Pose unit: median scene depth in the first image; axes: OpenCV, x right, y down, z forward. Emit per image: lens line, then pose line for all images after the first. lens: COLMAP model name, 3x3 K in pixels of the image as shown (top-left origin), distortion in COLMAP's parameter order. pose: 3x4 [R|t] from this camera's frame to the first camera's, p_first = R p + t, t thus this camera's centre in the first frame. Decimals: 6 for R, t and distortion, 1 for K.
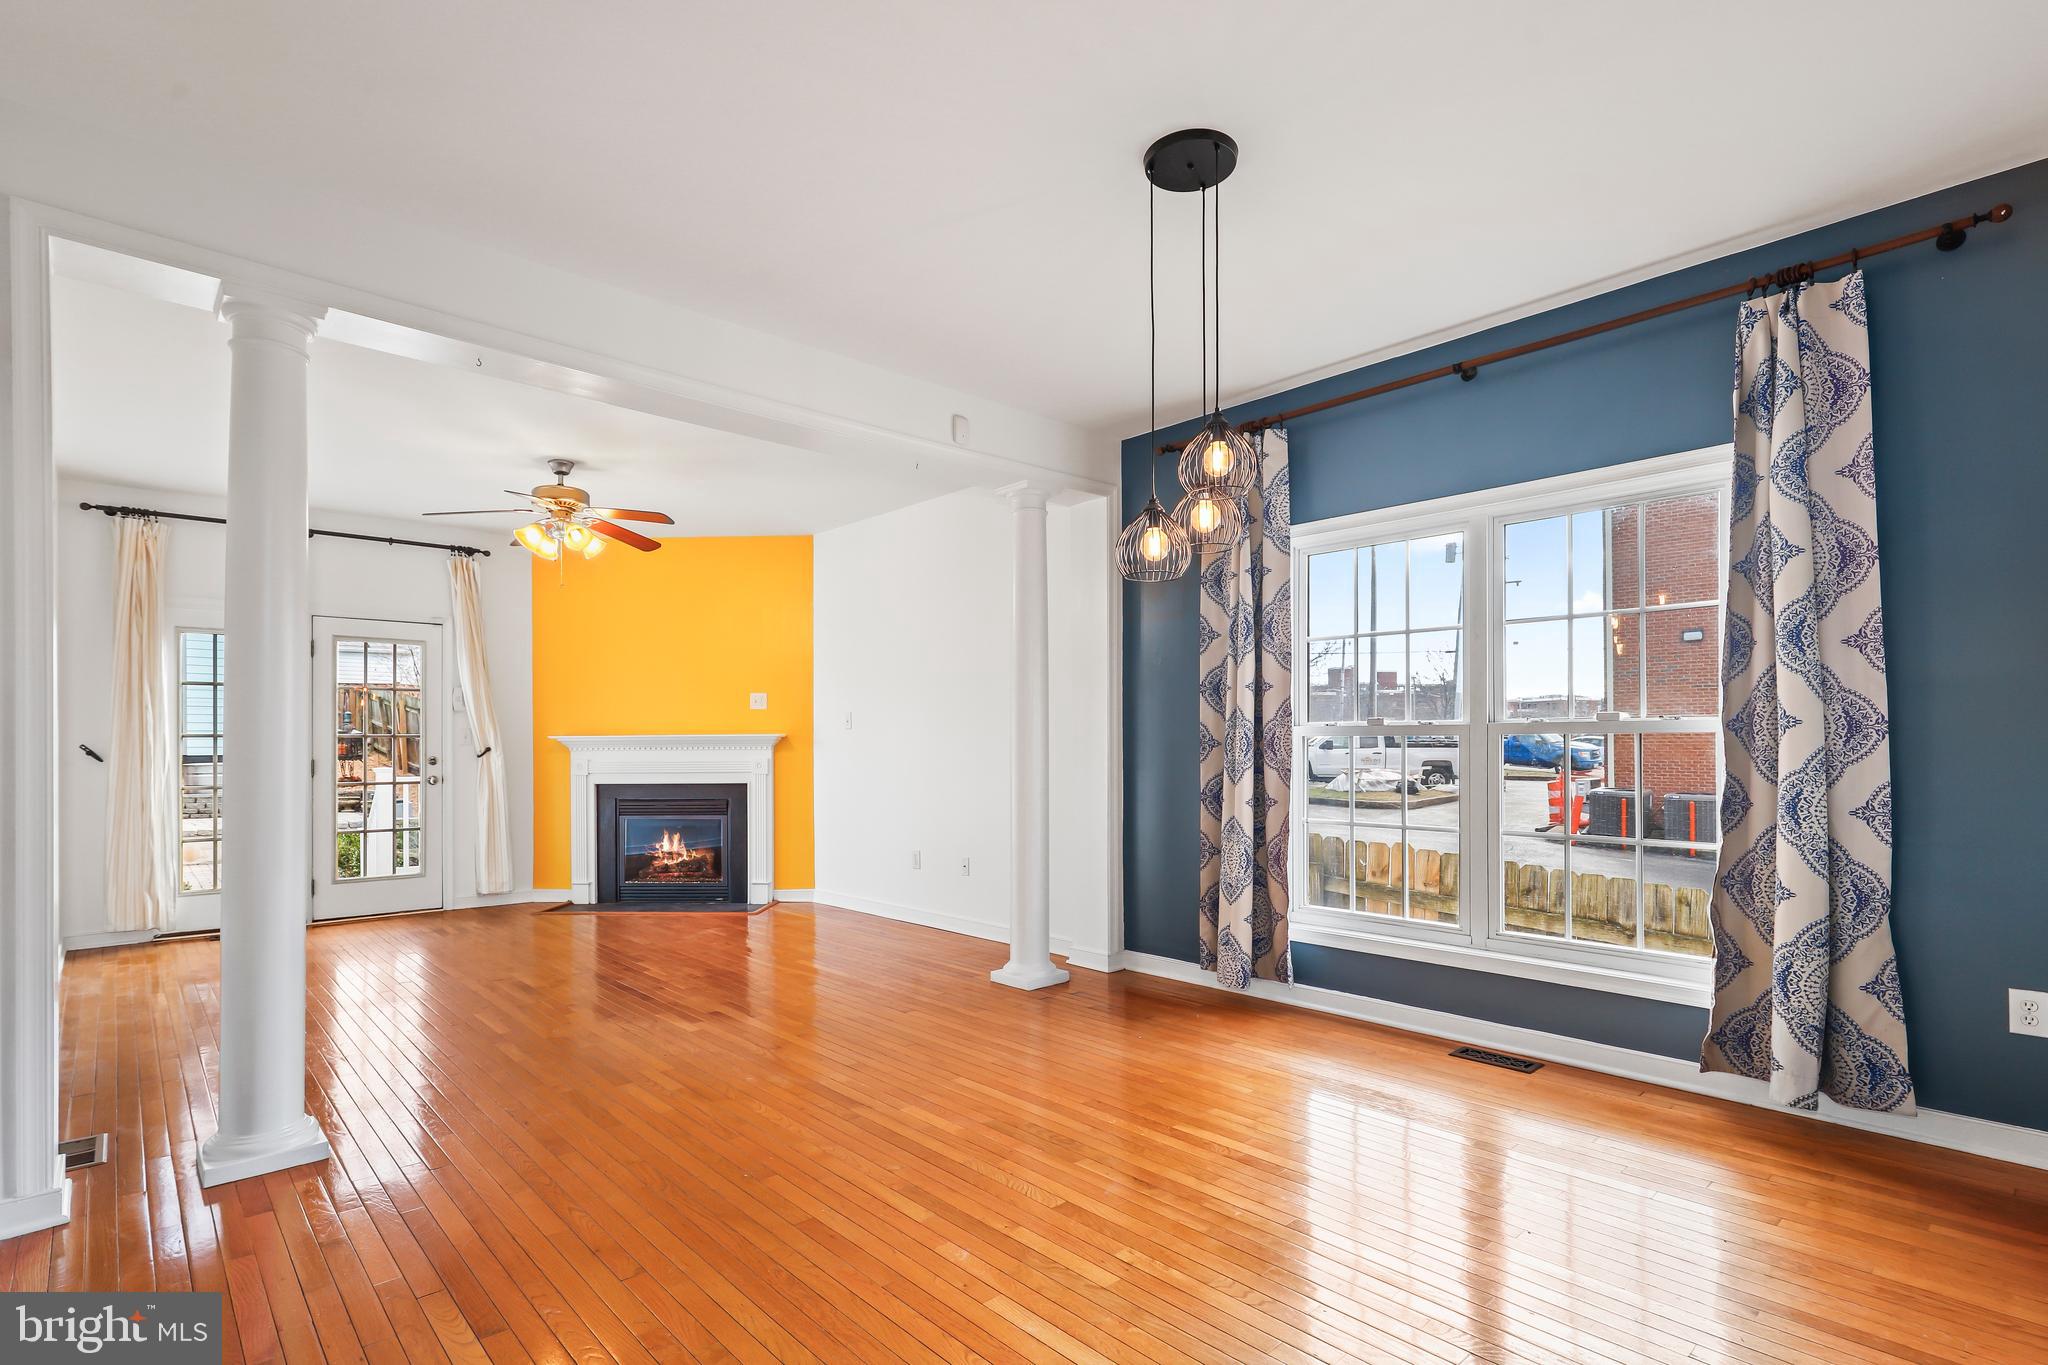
lens RADIAL K [[973.2, 0, 1015.9], [0, 973.2, 735.8], [0, 0, 1]] dist [-0.002502, -0.000556]
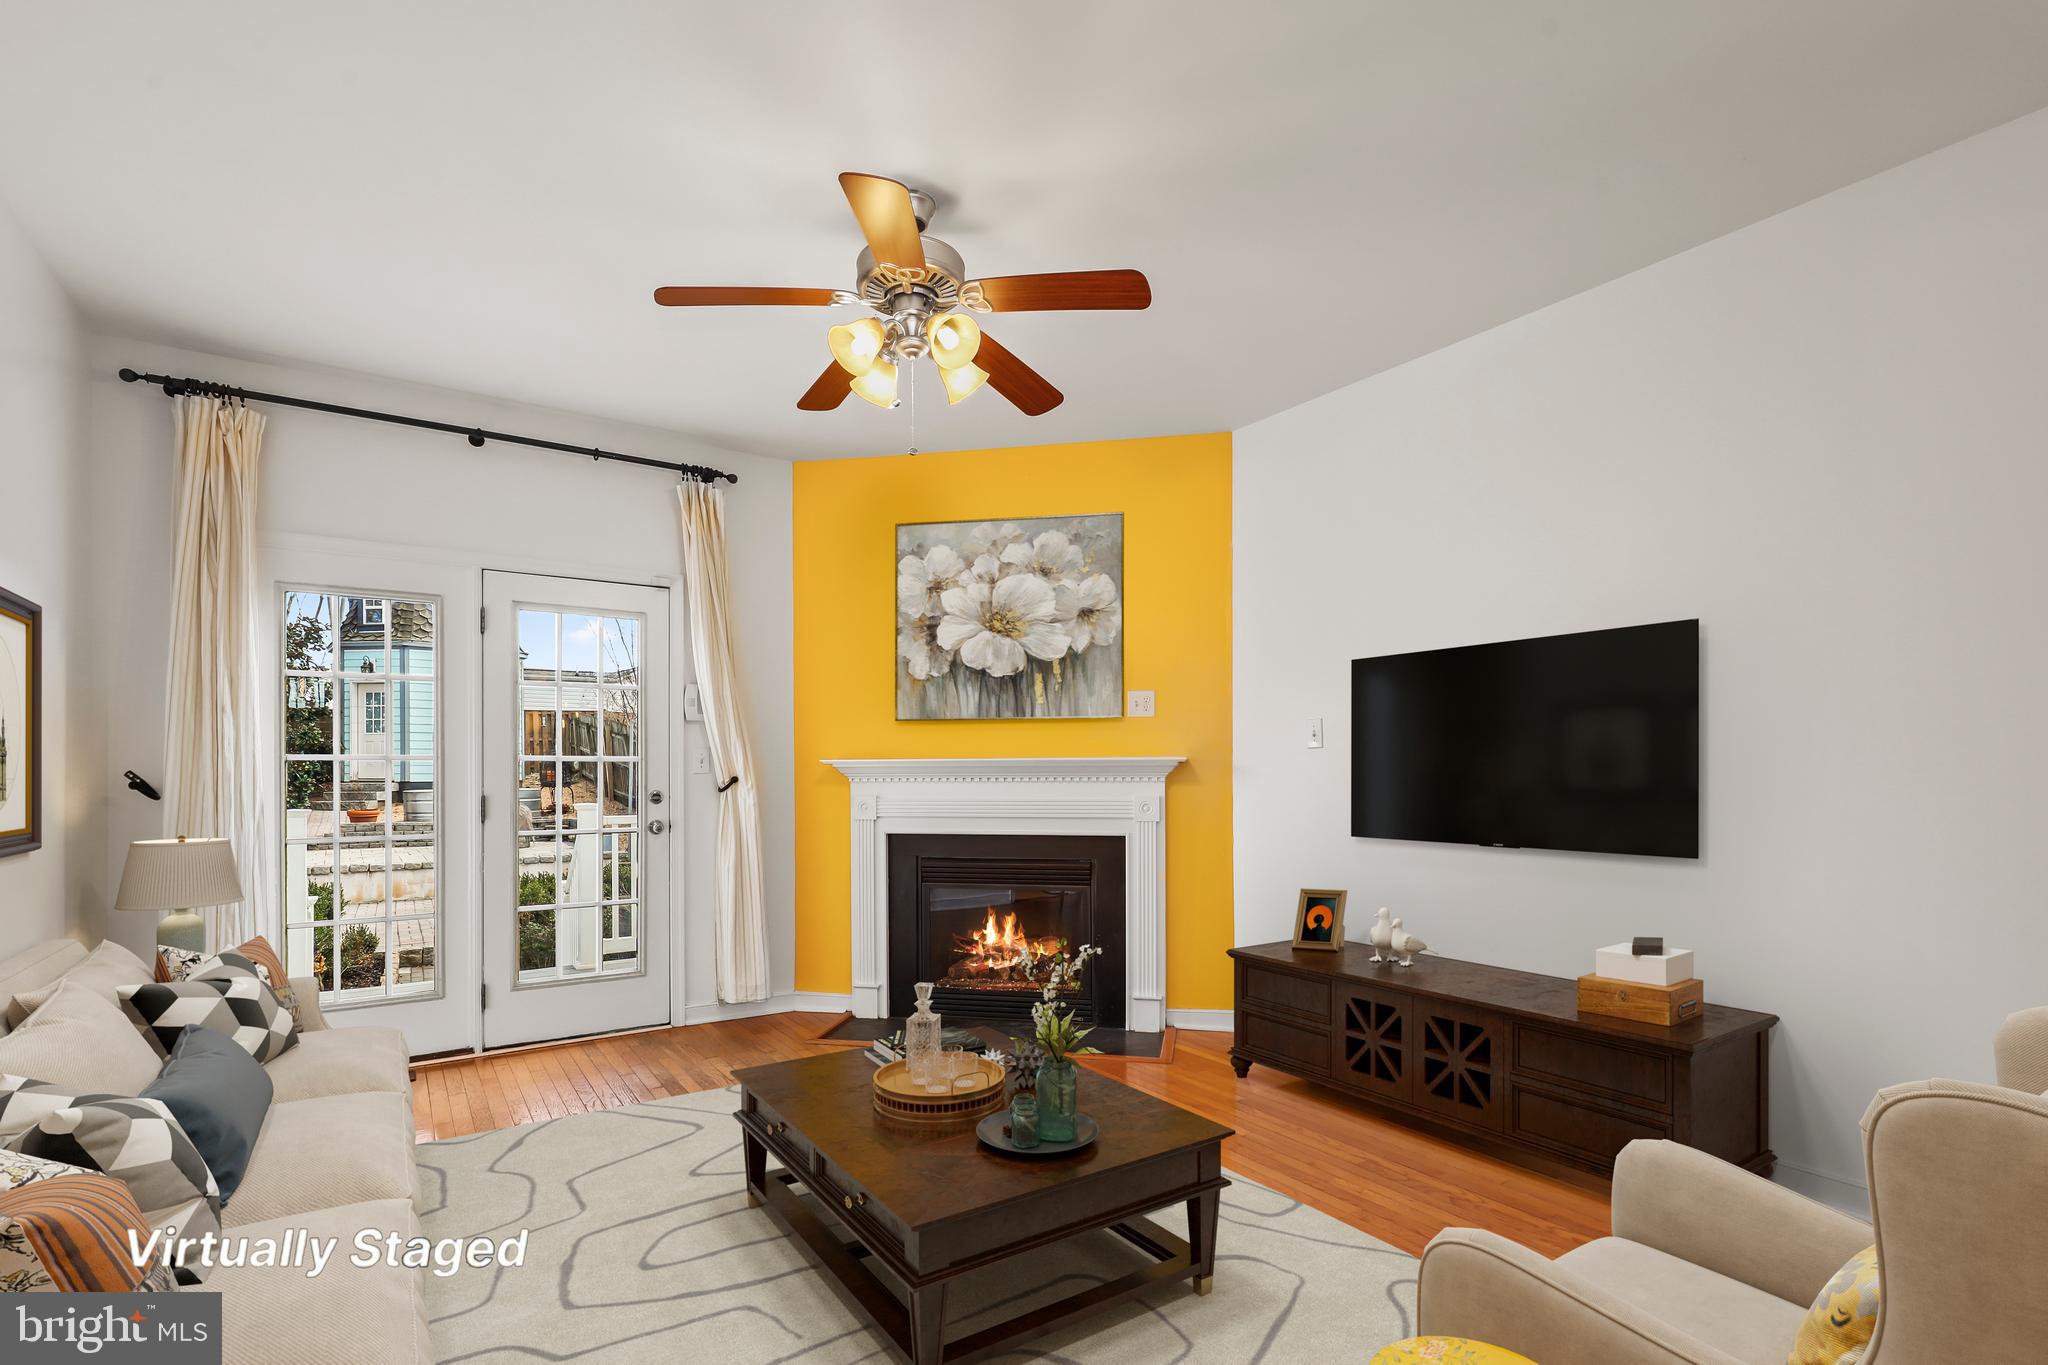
lens RADIAL K [[951.8, 0, 1014.9], [0, 951.8, 769.7], [0, 0, 1]] dist [0.000300, -0.000449]
pose [[0.987398, 0.002640, -0.158233, -0.259044], [-0.001790, 0.999983, 0.005513, 0.003336], [0.158245, -0.005160, 0.987386, 0.404864]]
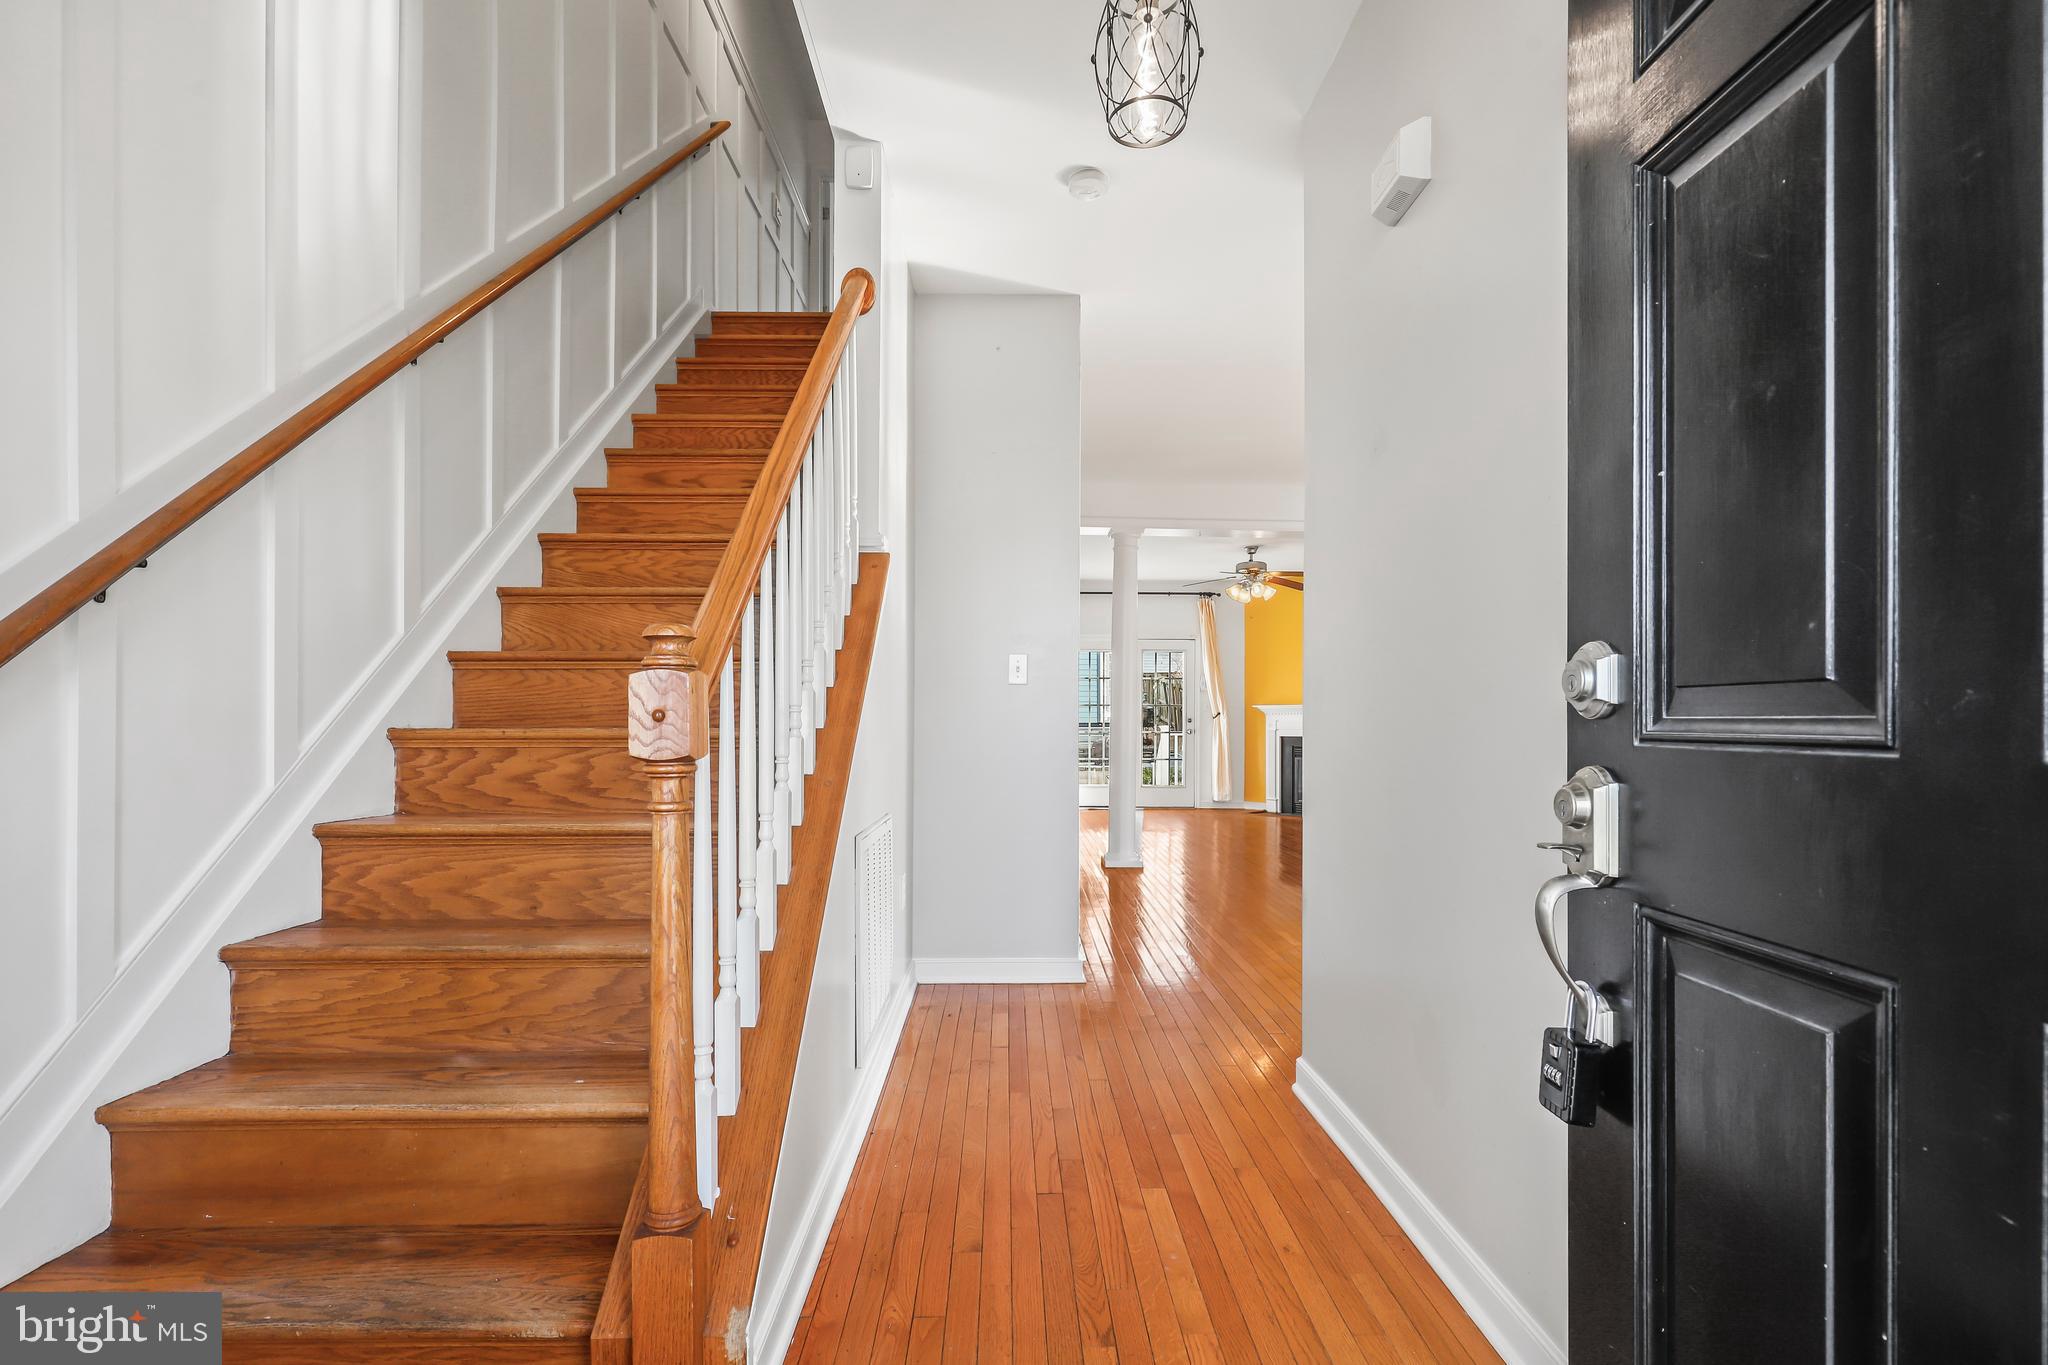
lens RADIAL K [[931.3, 0, 1024.9], [0, 931.3, 717.2], [0, 0, 1]] dist [0.000612, -0.000565]
pose [[0.744715, 0.005984, -0.667355, 0.270722], [-0.003316, 0.999981, 0.005266, 0.012765], [0.667374, -0.001709, 0.744721, -0.402980]]
